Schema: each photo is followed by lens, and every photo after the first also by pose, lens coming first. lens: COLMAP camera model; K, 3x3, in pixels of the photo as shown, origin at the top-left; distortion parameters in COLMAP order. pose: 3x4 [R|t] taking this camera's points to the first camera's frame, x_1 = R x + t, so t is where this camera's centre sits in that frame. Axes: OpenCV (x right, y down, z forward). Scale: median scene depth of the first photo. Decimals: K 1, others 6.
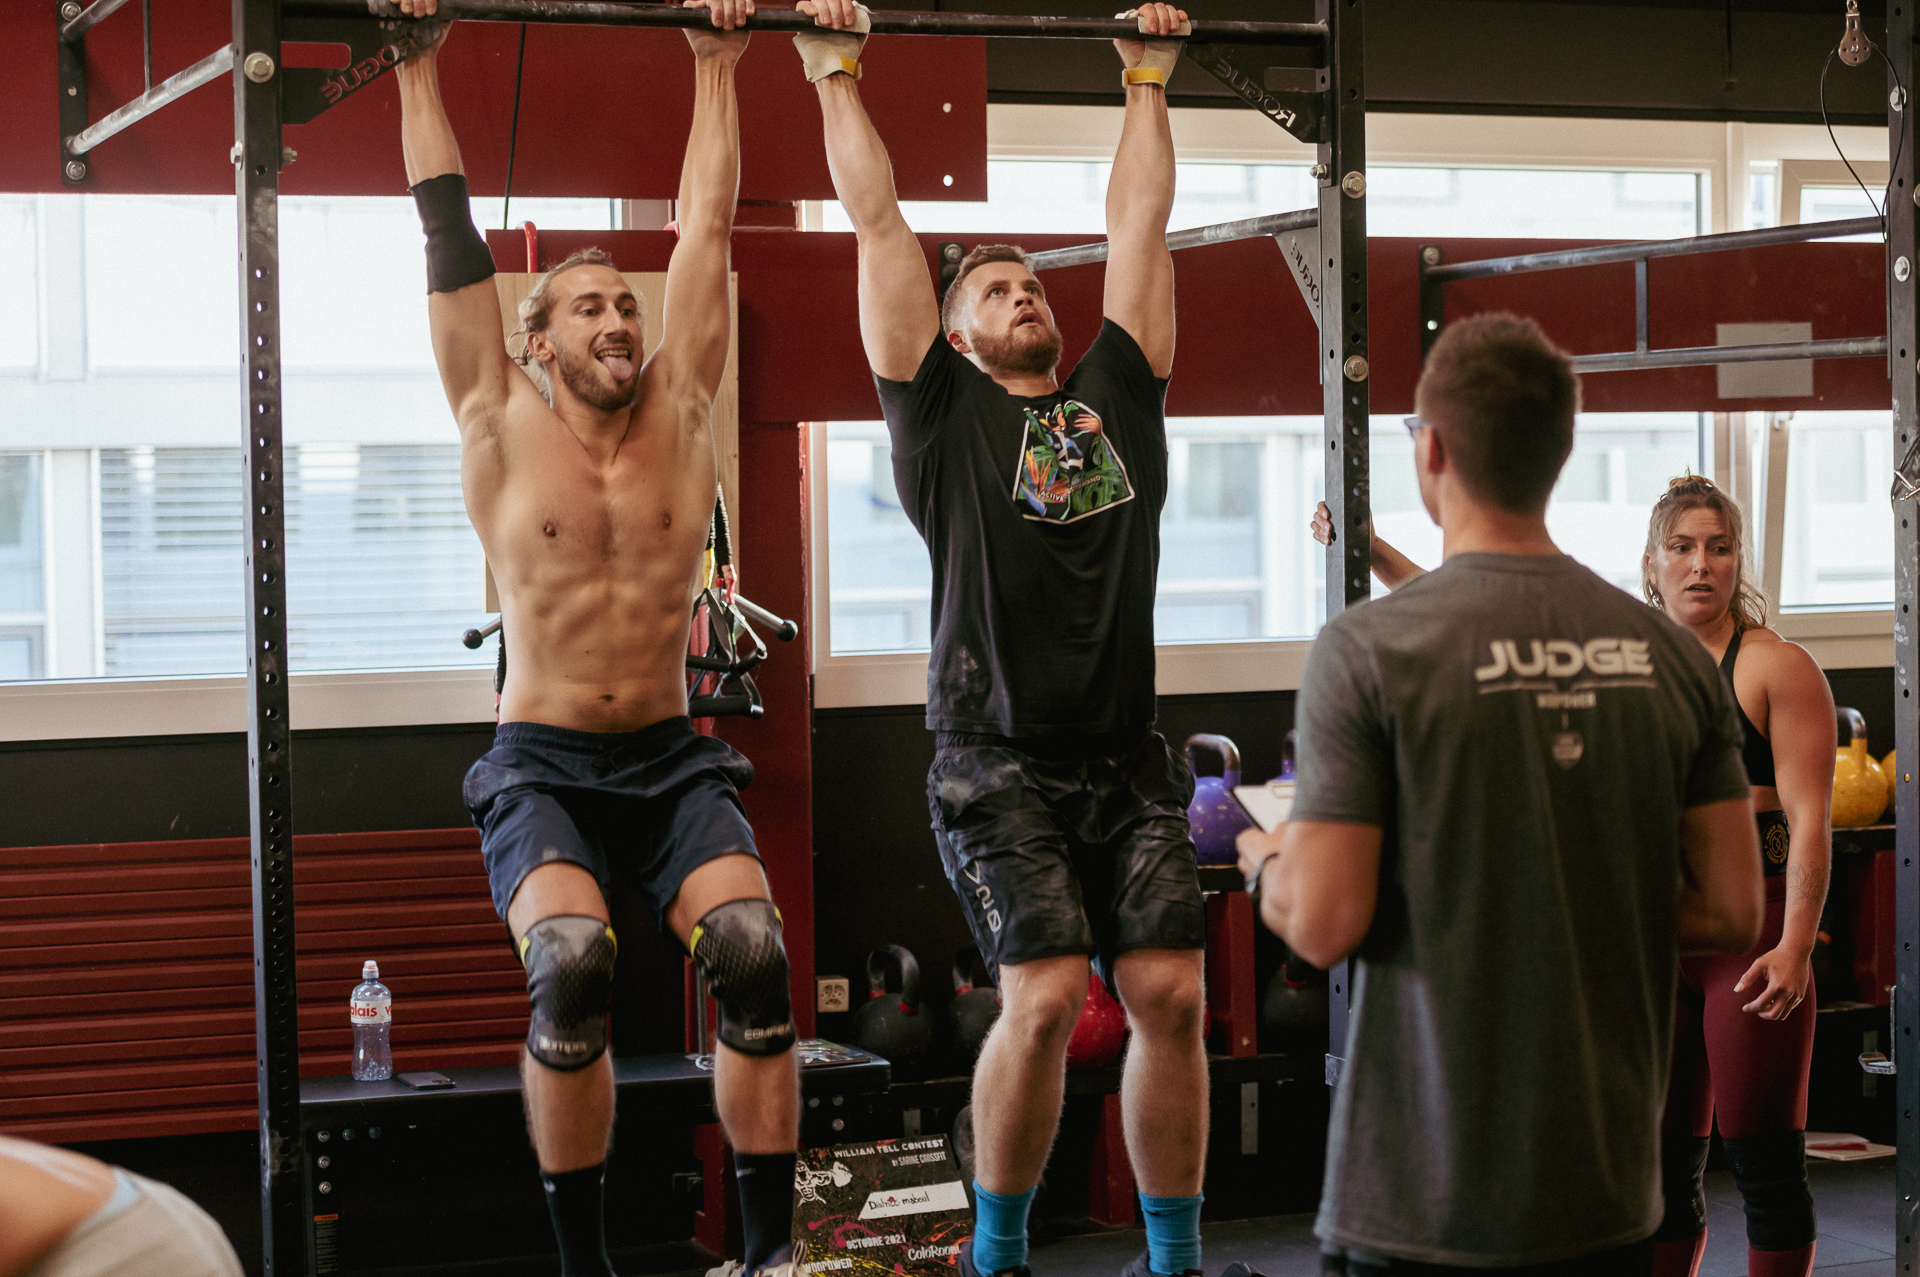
lens RADIAL K [[3945.9, 0, 960.0], [0, 3945.9, 638.5], [0, 0, 1]] dist [-0.055291, -0.275920]
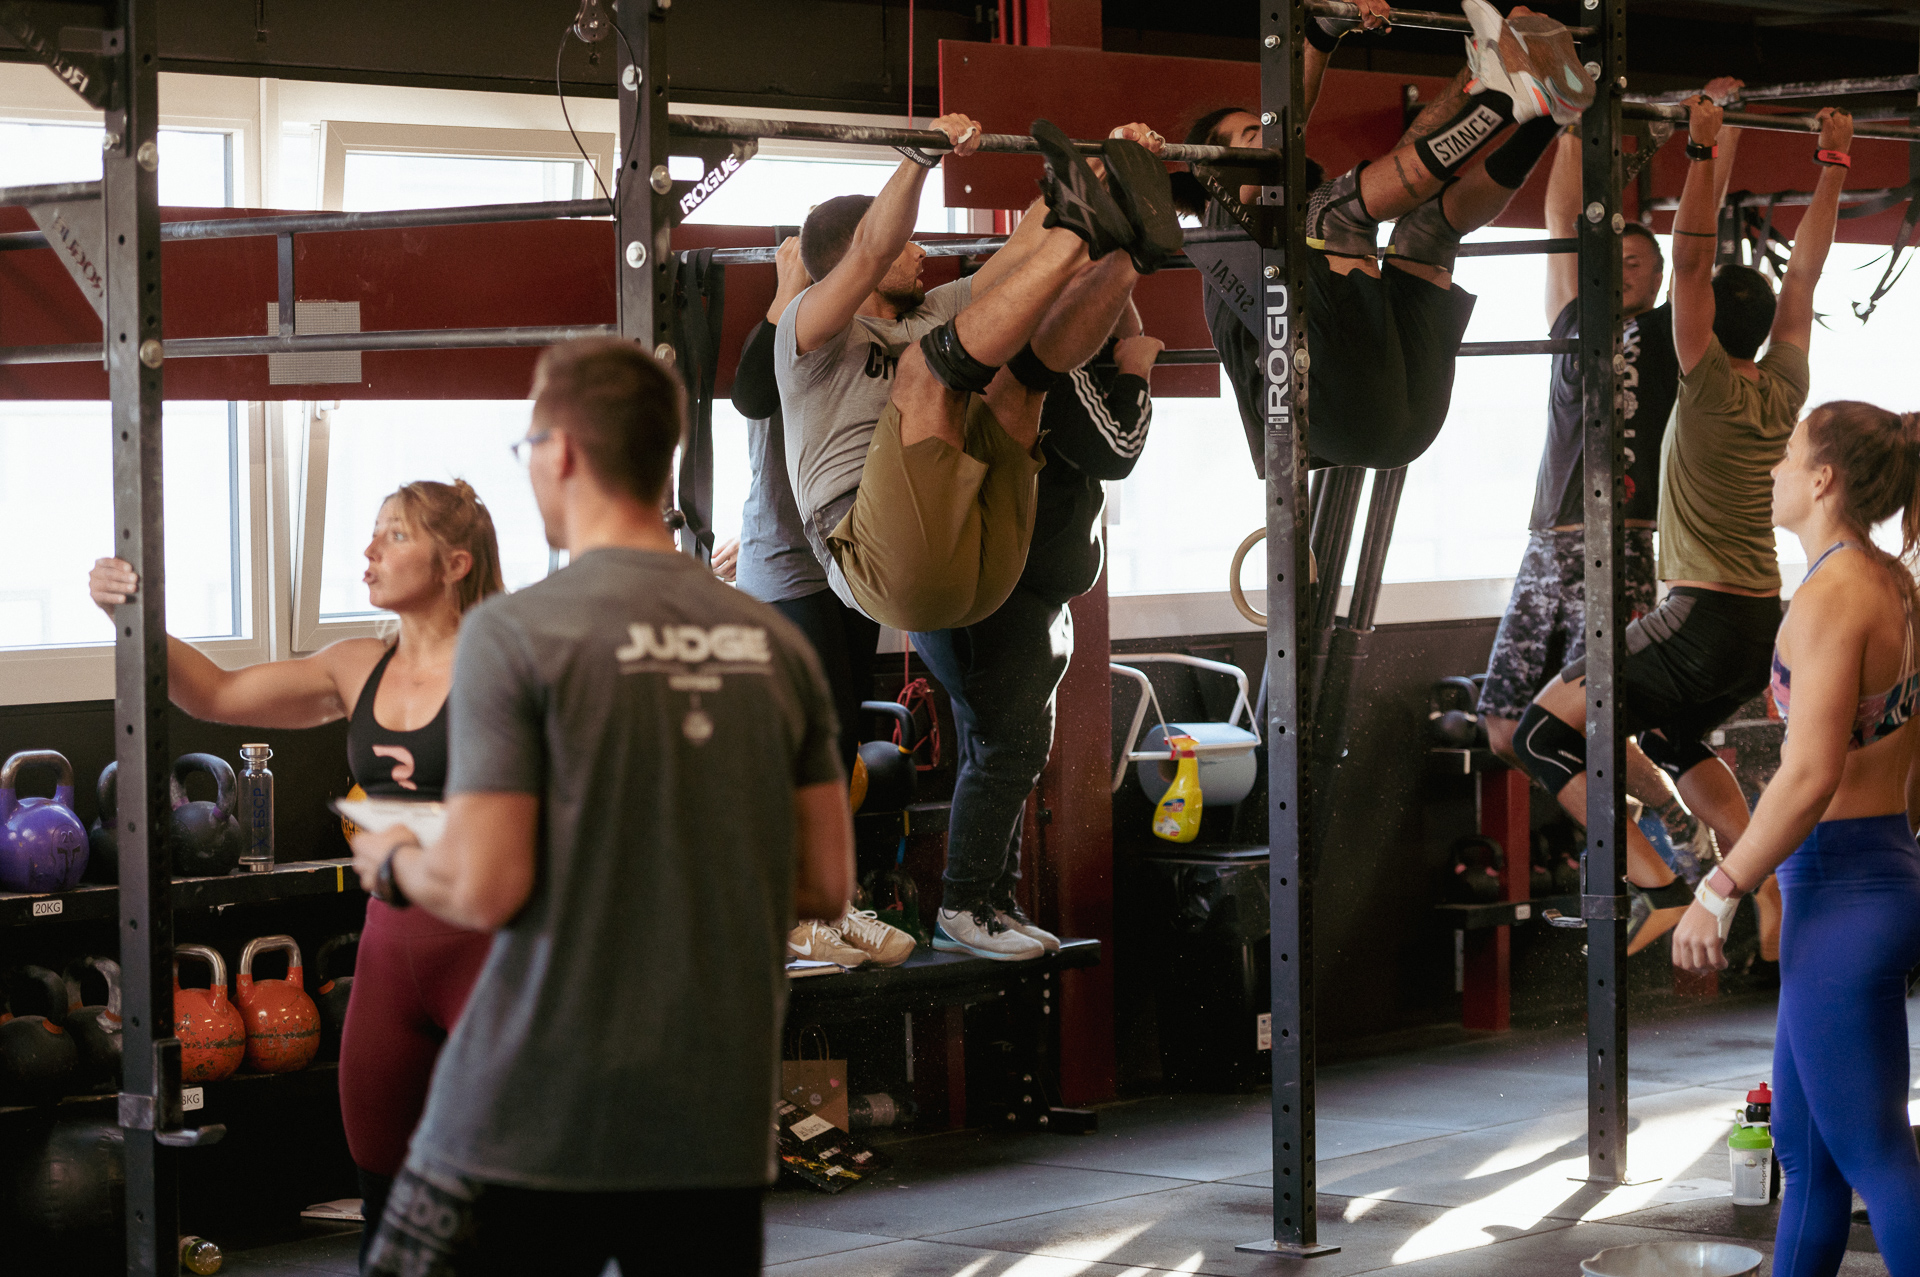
lens RADIAL K [[5181.2, 0, 960.0], [0, 5181.2, 638.5], [0, 0, 1]] dist [-0.042545, -0.273821]
pose [[0.880648, -0.014509, 0.473549, -0.286564], [0.019484, 0.999794, -0.005601, 0.008528], [-0.473371, 0.014159, 0.880749, -0.151719]]
